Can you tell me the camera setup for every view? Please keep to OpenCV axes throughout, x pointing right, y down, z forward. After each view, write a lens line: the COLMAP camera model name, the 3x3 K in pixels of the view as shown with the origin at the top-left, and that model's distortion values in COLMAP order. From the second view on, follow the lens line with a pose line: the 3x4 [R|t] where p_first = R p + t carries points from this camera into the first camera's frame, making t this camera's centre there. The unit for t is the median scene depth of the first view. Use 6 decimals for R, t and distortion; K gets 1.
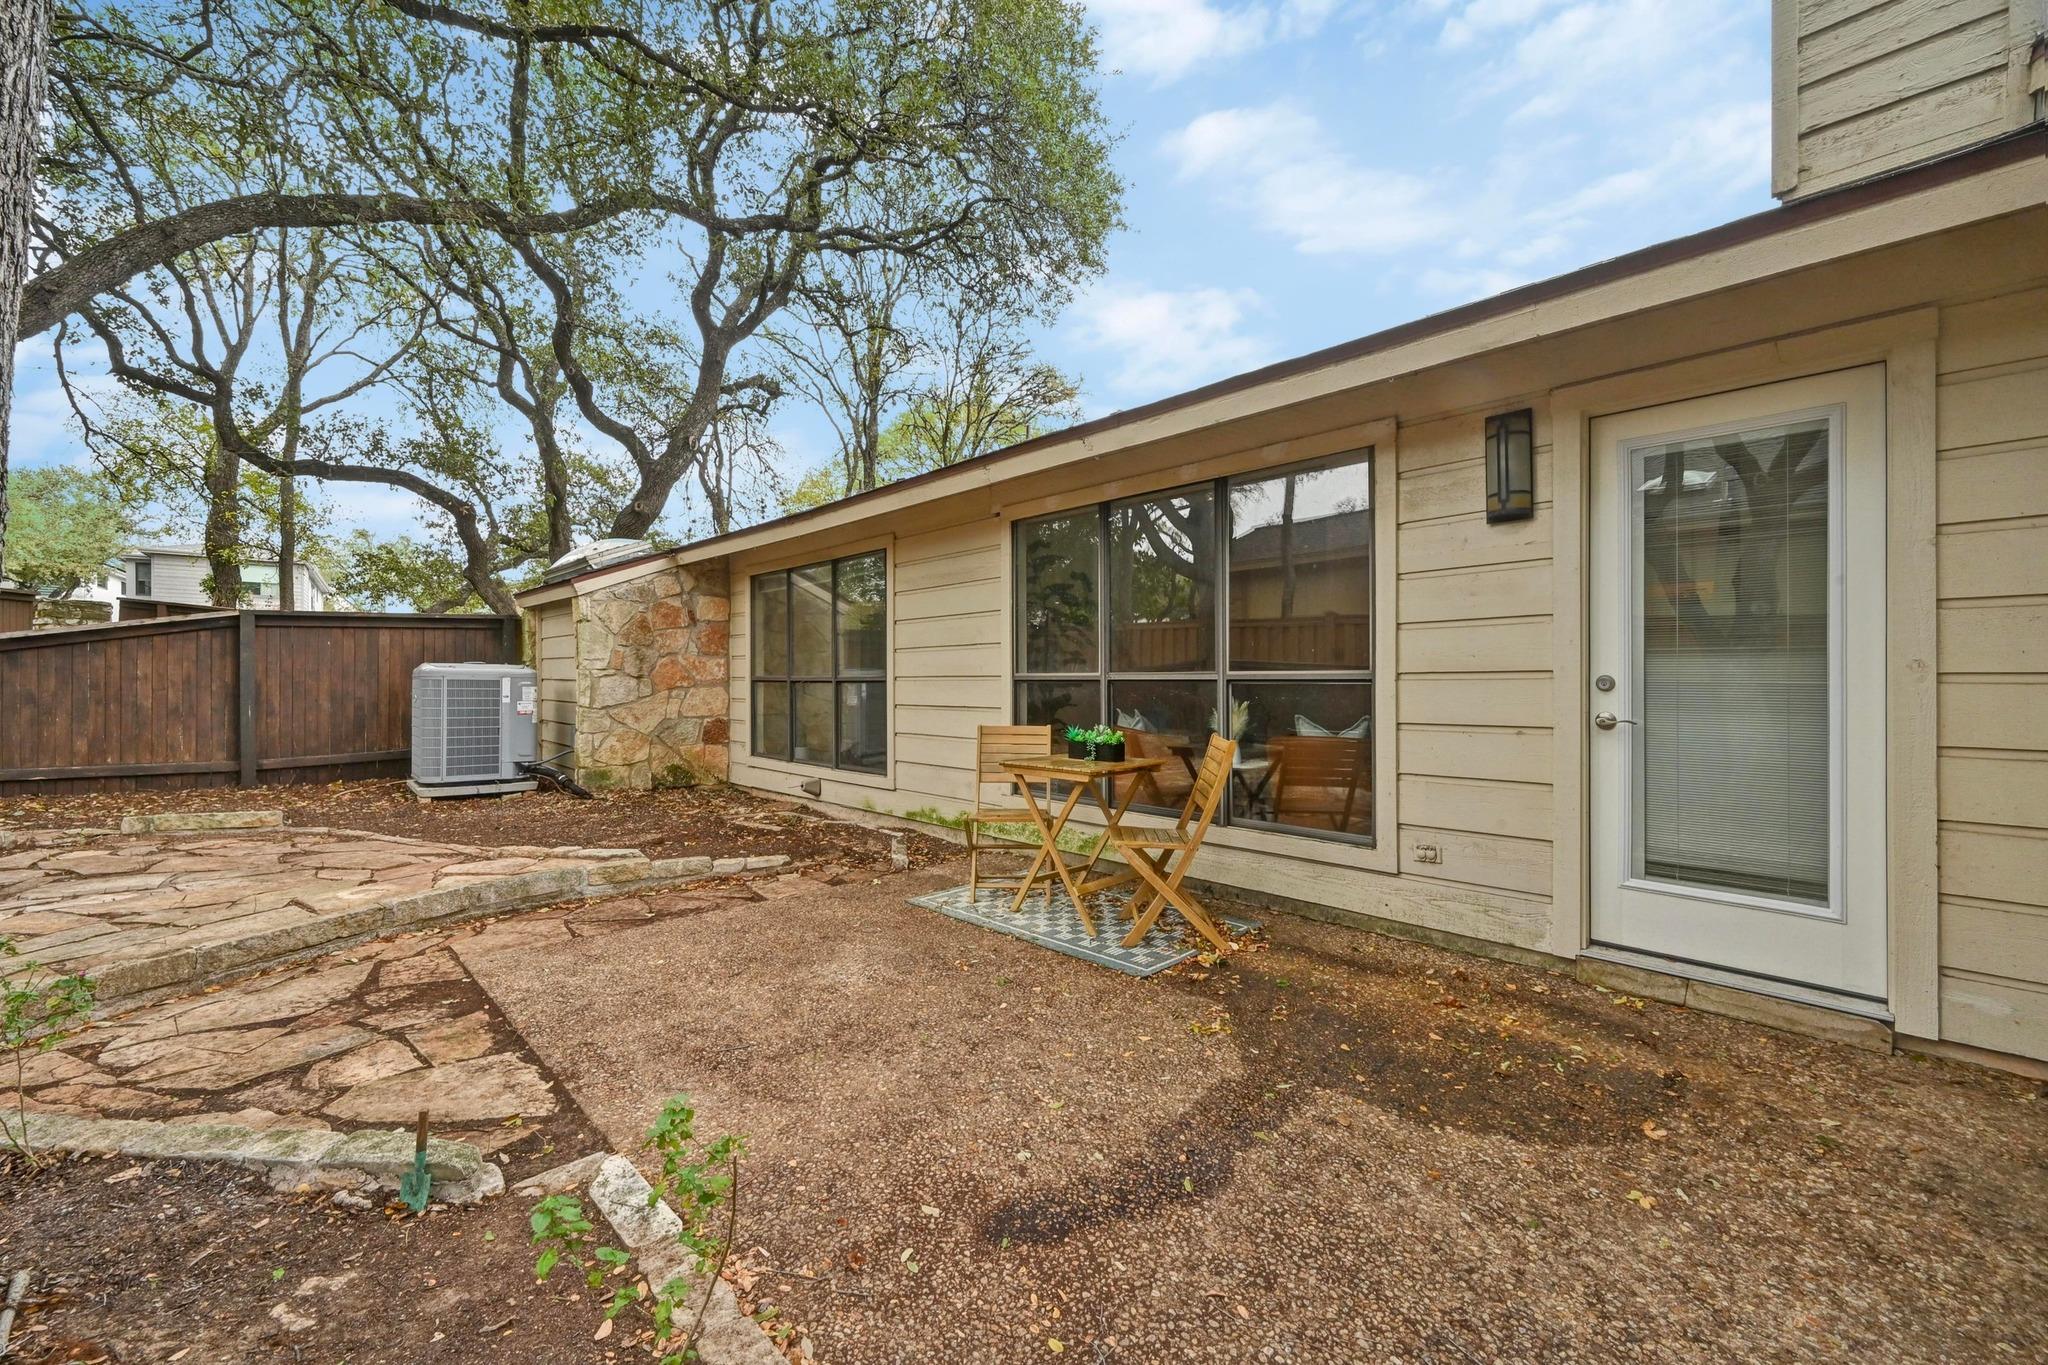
lens RADIAL K [[798.0, 0, 1026.9], [0, 798.0, 680.3], [0, 0, 1]] dist [0.000434, 0.000215]
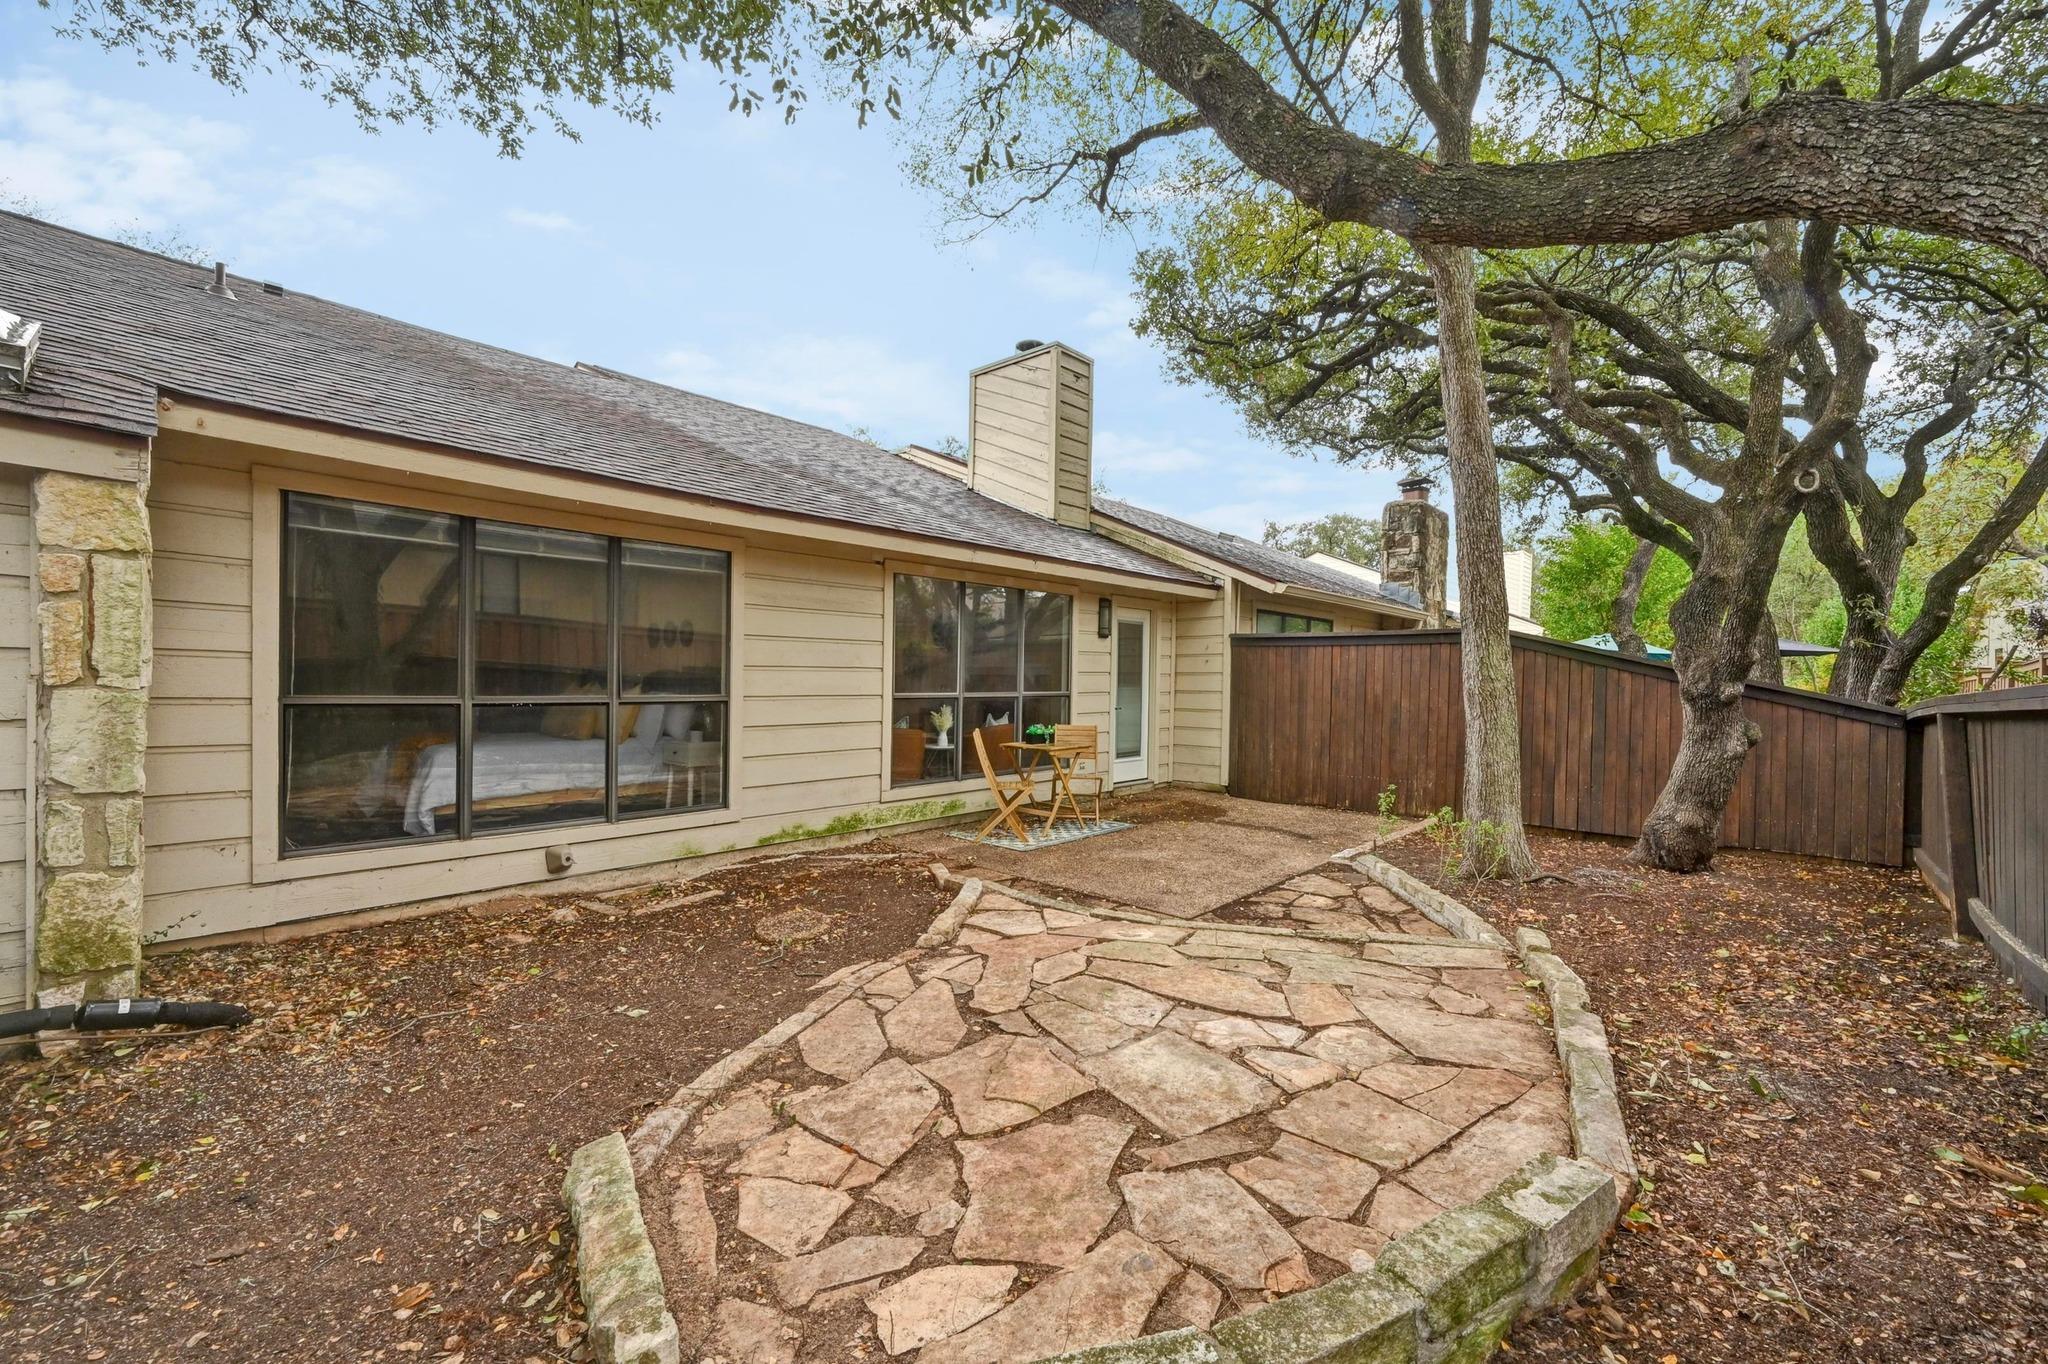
lens RADIAL K [[813.8, 0, 1022.2], [0, 813.8, 686.6], [0, 0, 1]] dist [0.000690, -0.000043]
pose [[-0.046849, -0.016949, 0.998758, -1.746324], [-0.013583, 0.999774, 0.016329, -0.058392], [-0.998810, -0.012801, -0.047069, 1.131106]]
